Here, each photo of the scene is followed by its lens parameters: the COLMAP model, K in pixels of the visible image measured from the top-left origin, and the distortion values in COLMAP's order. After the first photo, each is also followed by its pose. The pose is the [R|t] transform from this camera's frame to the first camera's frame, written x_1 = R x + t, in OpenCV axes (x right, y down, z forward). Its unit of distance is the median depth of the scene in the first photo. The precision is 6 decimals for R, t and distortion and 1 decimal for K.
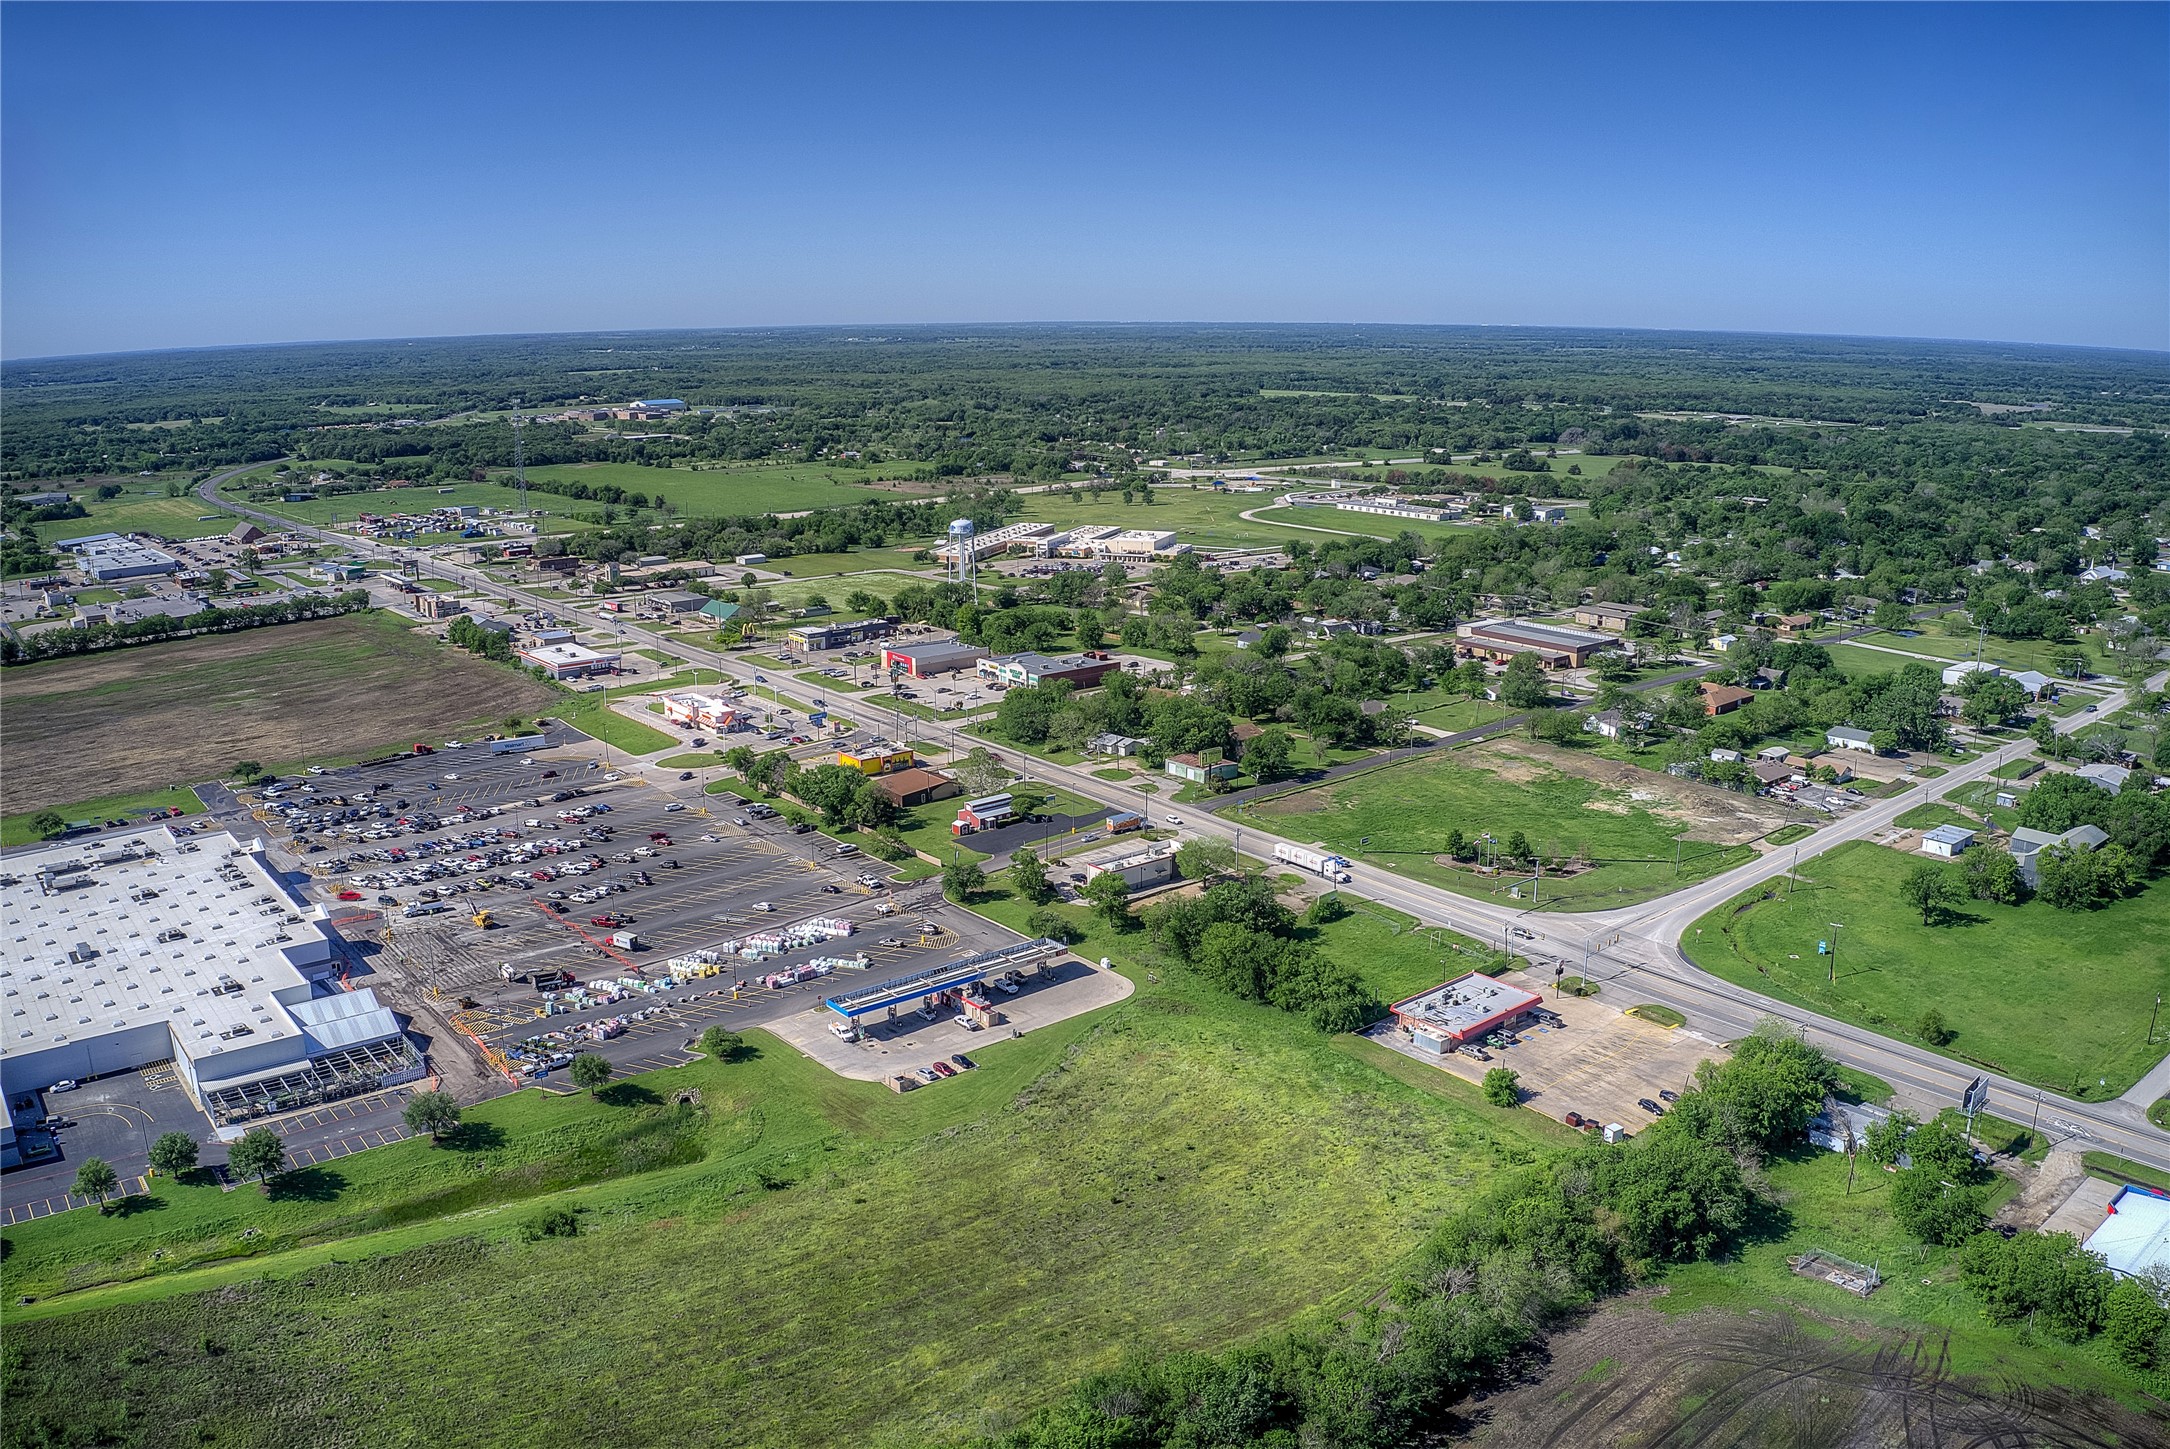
lens RADIAL K [[1705.4, 0, 1067.8], [0, 1705.4, 726.9], [0, 0, 1]] dist [-0.189159, 0.037863]
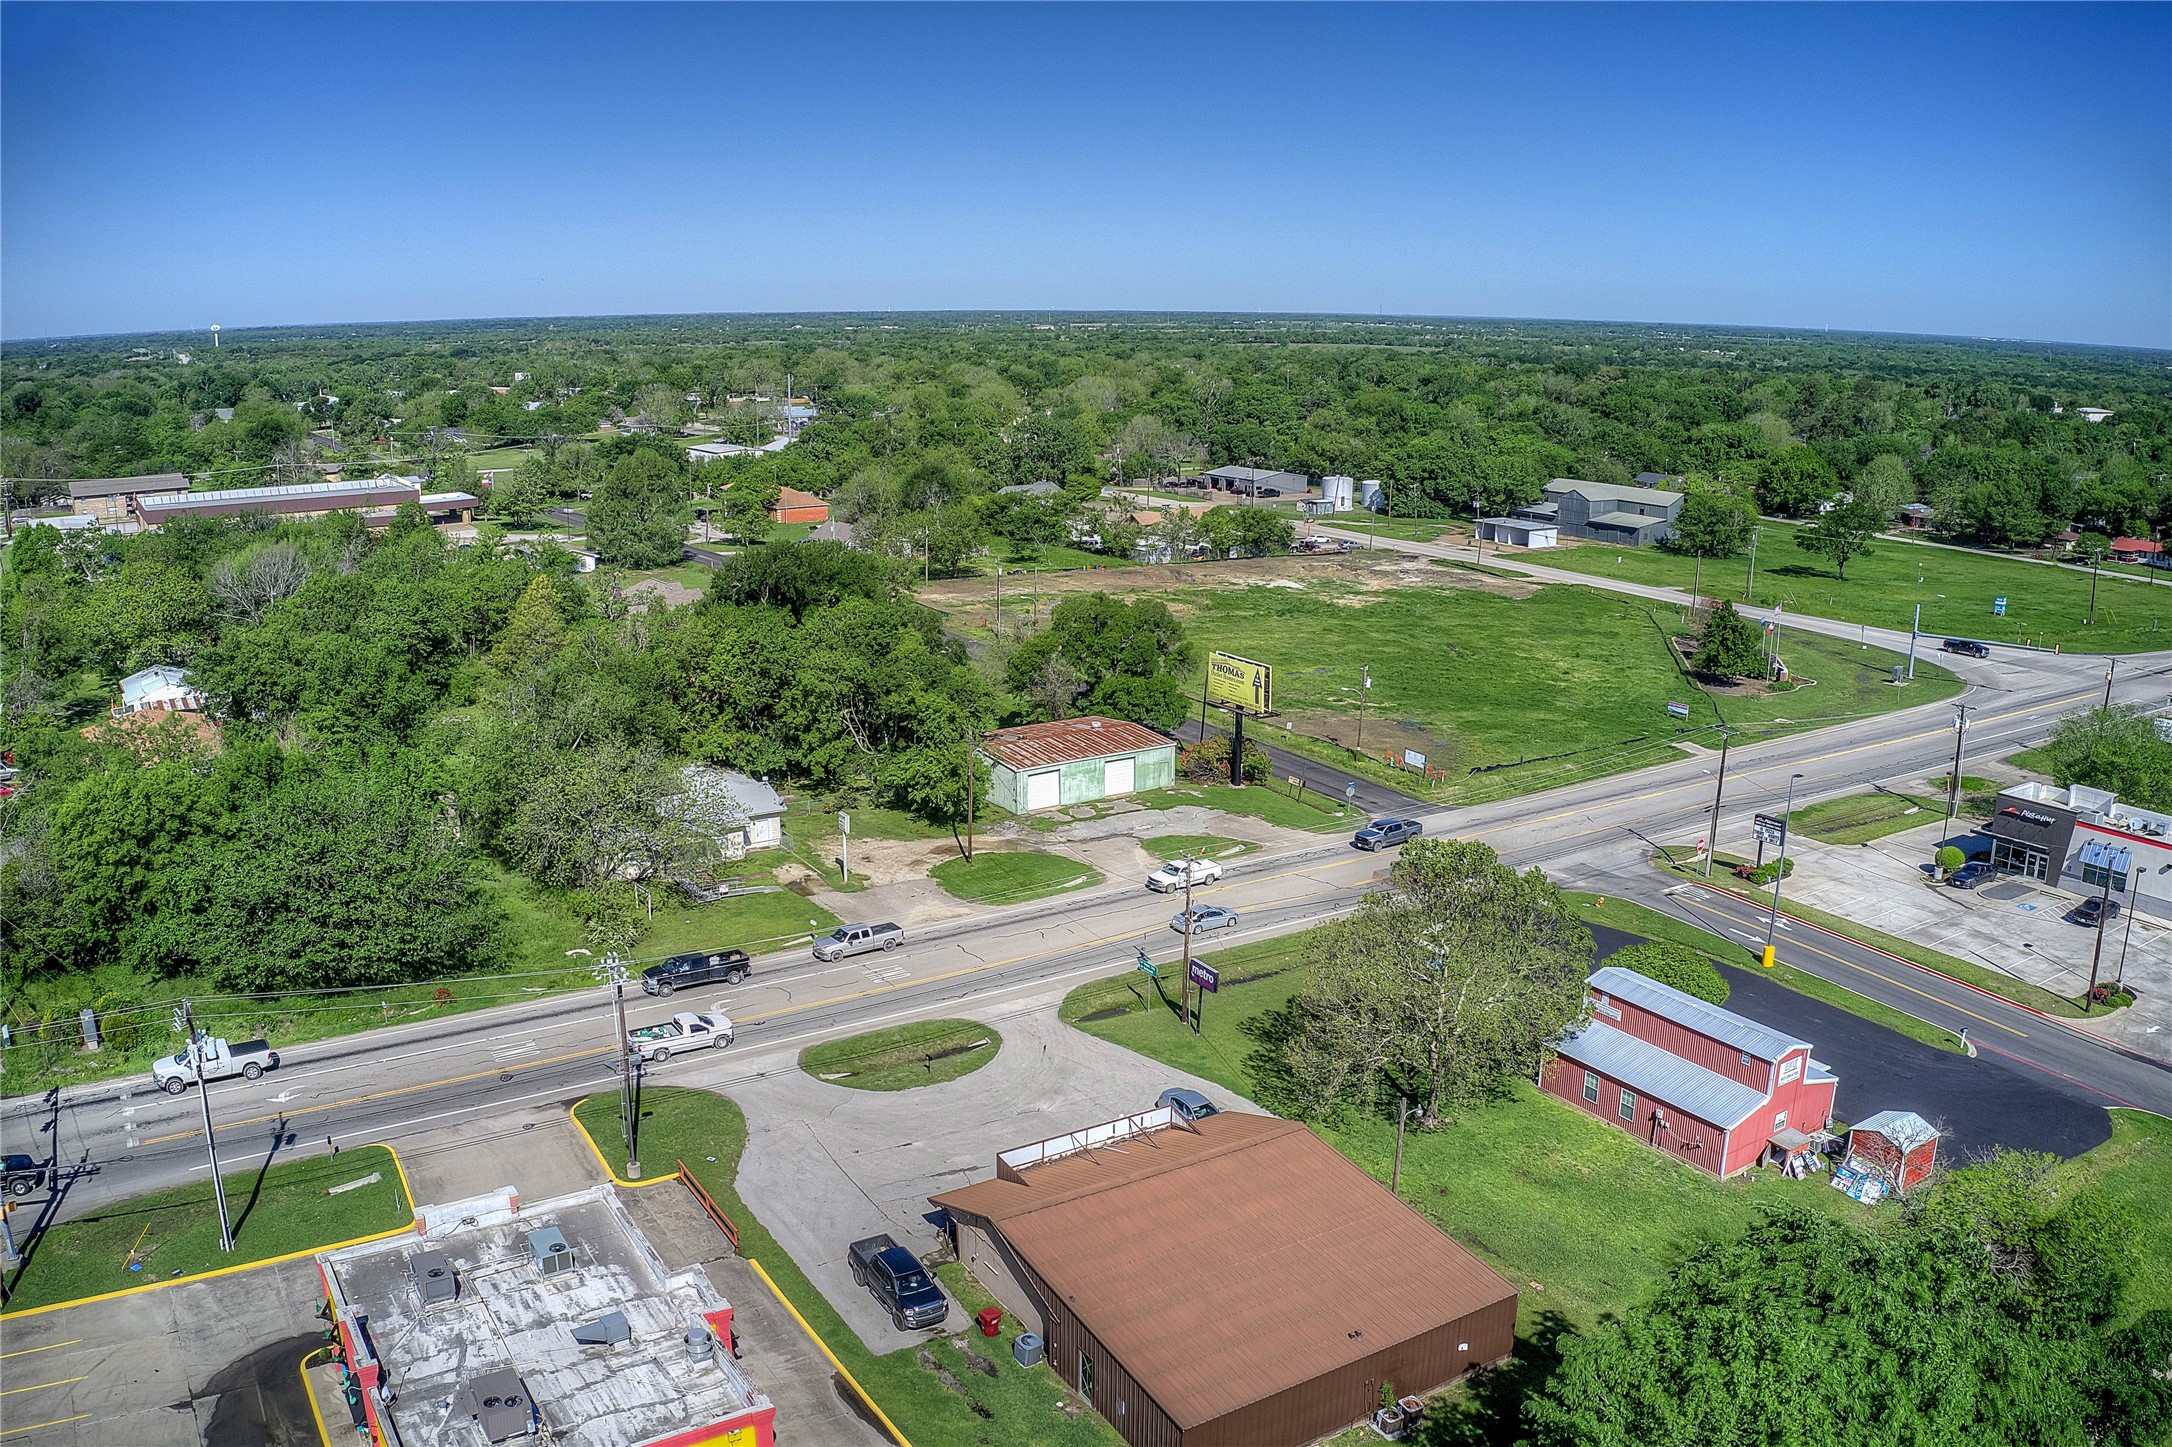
lens RADIAL K [[1707.0, 0, 1068.2], [0, 1707.0, 720.9], [0, 0, 1]] dist [-0.189159, 0.037863]
pose [[0.106195, -0.231364, 0.967054, -0.225140], [0.234336, 0.950983, 0.201786, -0.046627], [-0.966338, 0.205187, 0.155207, 0.966486]]
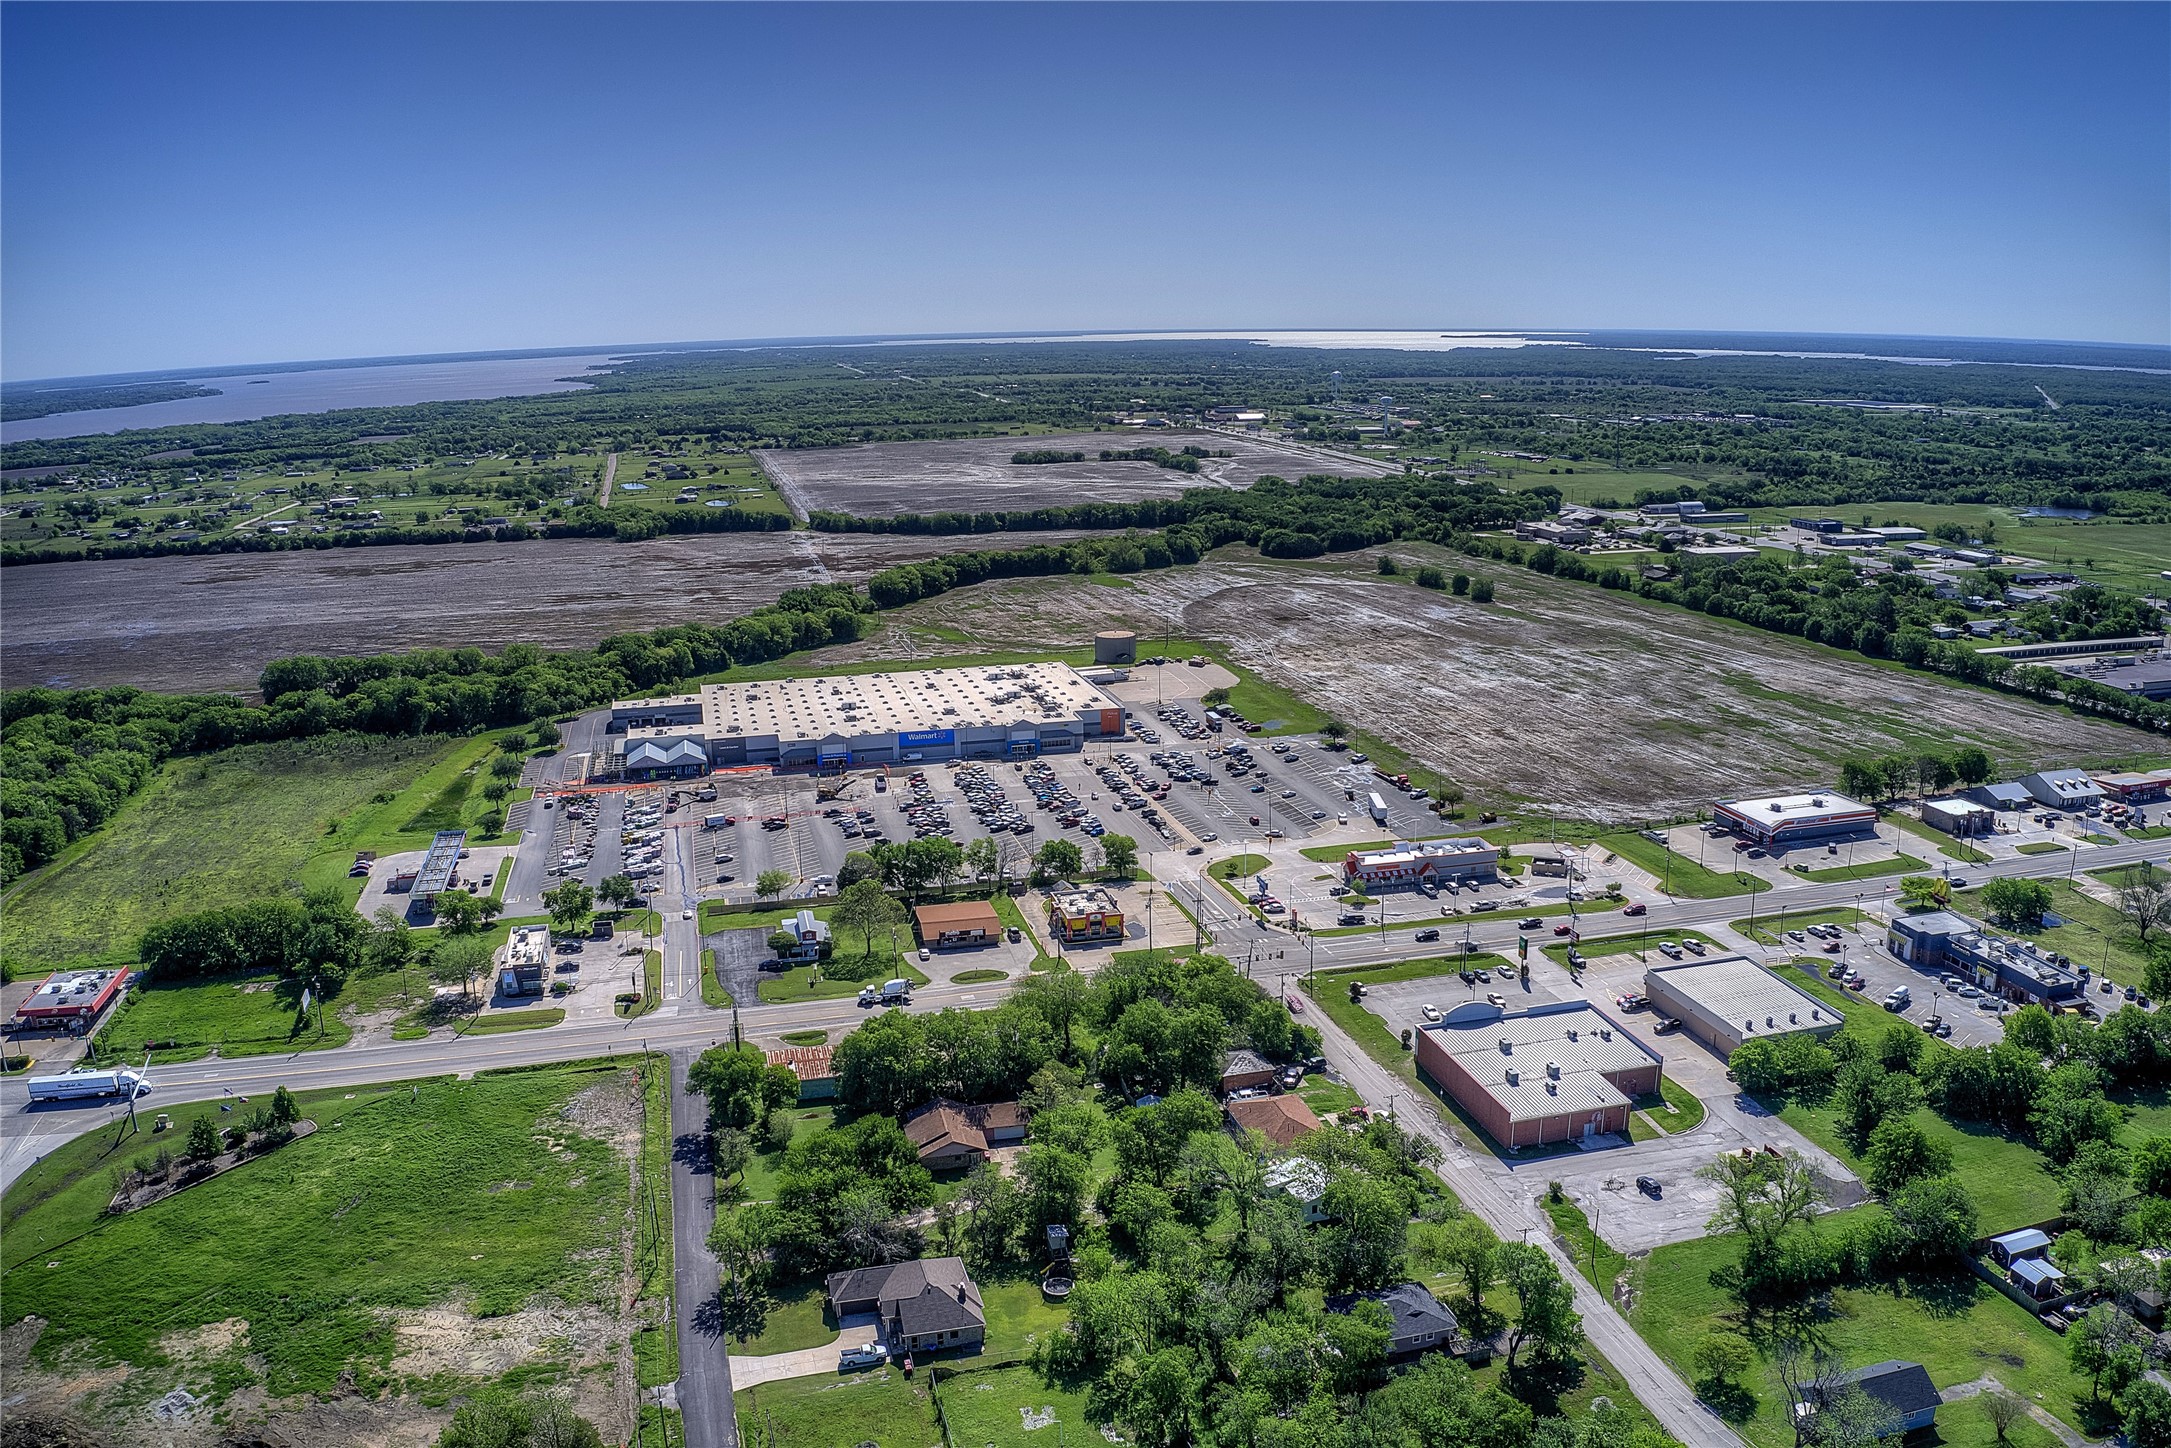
lens RADIAL K [[1706.2, 0, 1072.1], [0, 1706.2, 731.0], [0, 0, 1]] dist [-0.189159, 0.037863]
pose [[-0.434275, 0.226237, -0.871907, 0.560437], [-0.195813, 0.921090, 0.336528, -0.325380], [0.879240, 0.316876, -0.355706, 1.288804]]
